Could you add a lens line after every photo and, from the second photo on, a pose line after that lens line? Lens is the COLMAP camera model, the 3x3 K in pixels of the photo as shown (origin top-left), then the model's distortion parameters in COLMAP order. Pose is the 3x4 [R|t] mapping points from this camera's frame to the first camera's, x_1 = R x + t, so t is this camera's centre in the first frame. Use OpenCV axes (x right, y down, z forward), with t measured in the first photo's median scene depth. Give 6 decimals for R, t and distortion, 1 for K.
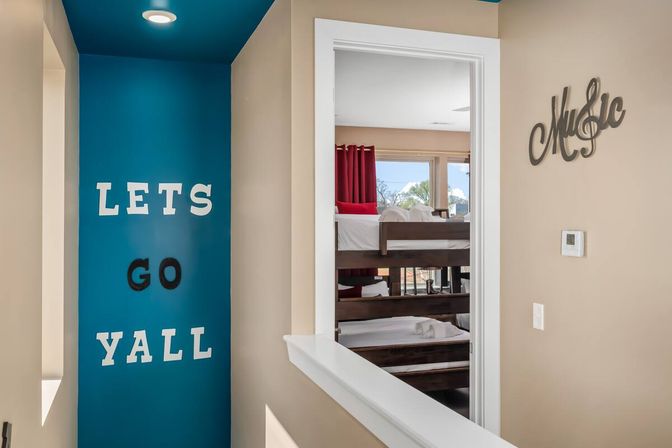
lens RADIAL K [[662.3, 0, 336.0], [0, 662.3, 224.0], [0, 0, 1]] dist [-0.001521, -0.001756]
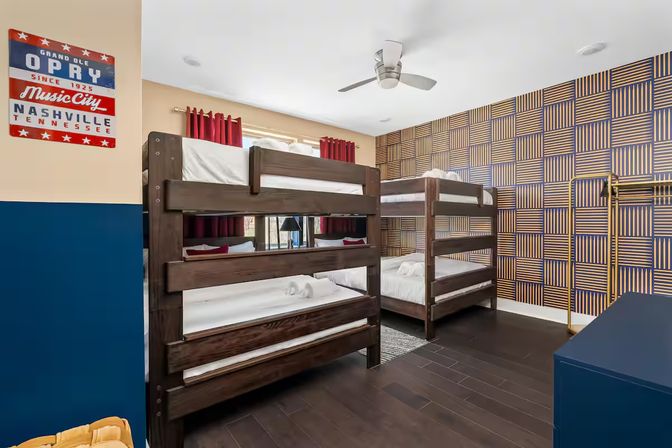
lens RADIAL K [[301.5, 0, 336.8], [0, 301.5, 222.0], [0, 0, 1]] dist [-0.000175, -0.000012]
pose [[0.933375, 0.000875, 0.358903, 0.026983], [0.003318, 0.999933, -0.011067, 0.059940], [-0.358888, 0.011521, 0.933309, 0.485711]]
